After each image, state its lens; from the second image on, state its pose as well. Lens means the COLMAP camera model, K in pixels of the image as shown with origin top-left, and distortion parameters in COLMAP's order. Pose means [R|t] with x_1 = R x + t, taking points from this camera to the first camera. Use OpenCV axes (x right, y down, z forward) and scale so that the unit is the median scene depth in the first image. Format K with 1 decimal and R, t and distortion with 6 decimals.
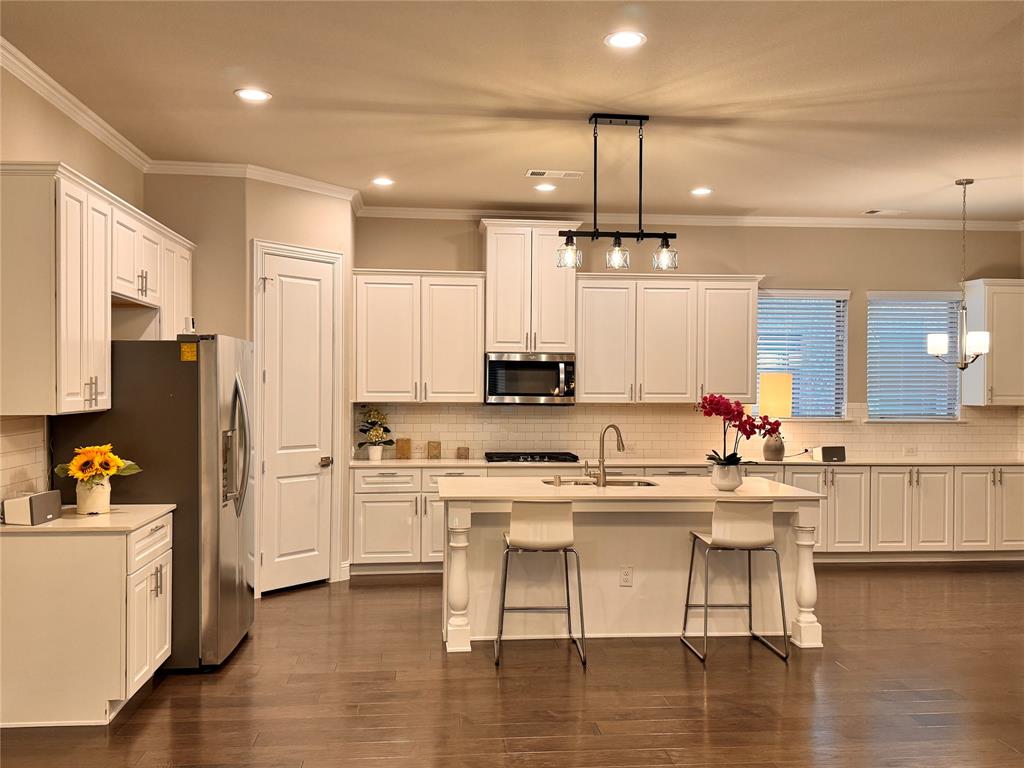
lens RADIAL K [[920.7, 0, 510.5], [0, 920.7, 378.9], [0, 0, 1]] dist [0.031173, -0.016835]
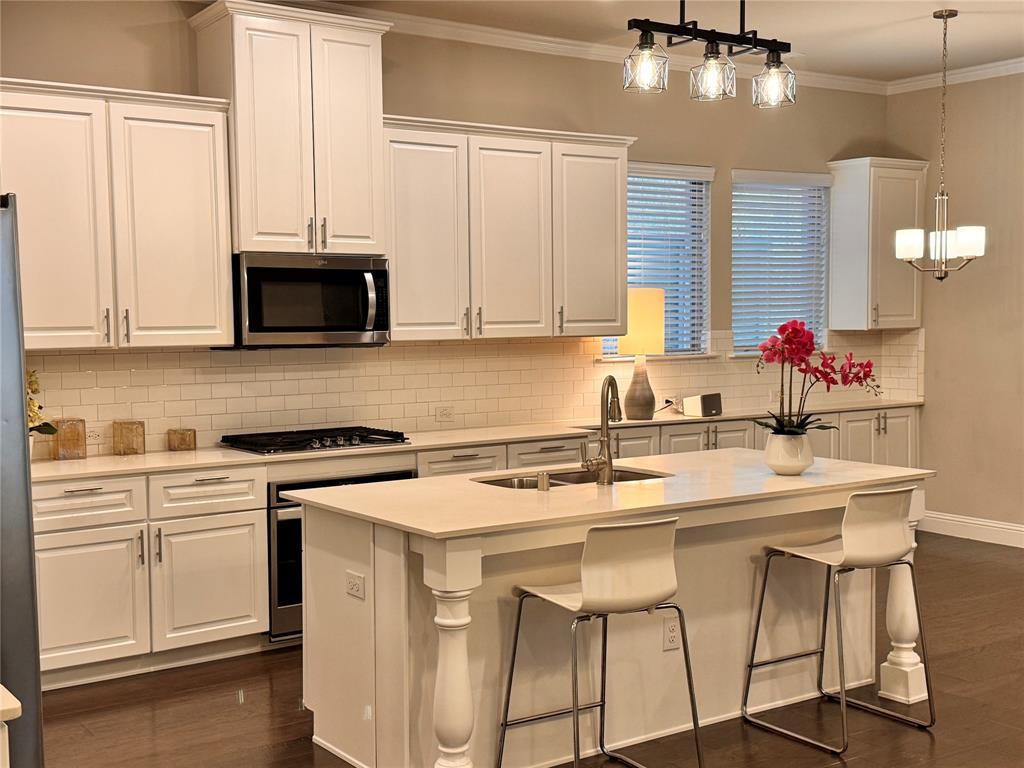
lens RADIAL K [[1269.9, 0, 513.1], [0, 1269.9, 391.6], [0, 0, 1]] dist [0.096176, 0.000000]
pose [[0.861377, -0.046862, 0.505800, -0.271535], [0.011208, 0.997246, 0.073308, -0.000329], [-0.507843, -0.057477, 0.859530, 0.266245]]
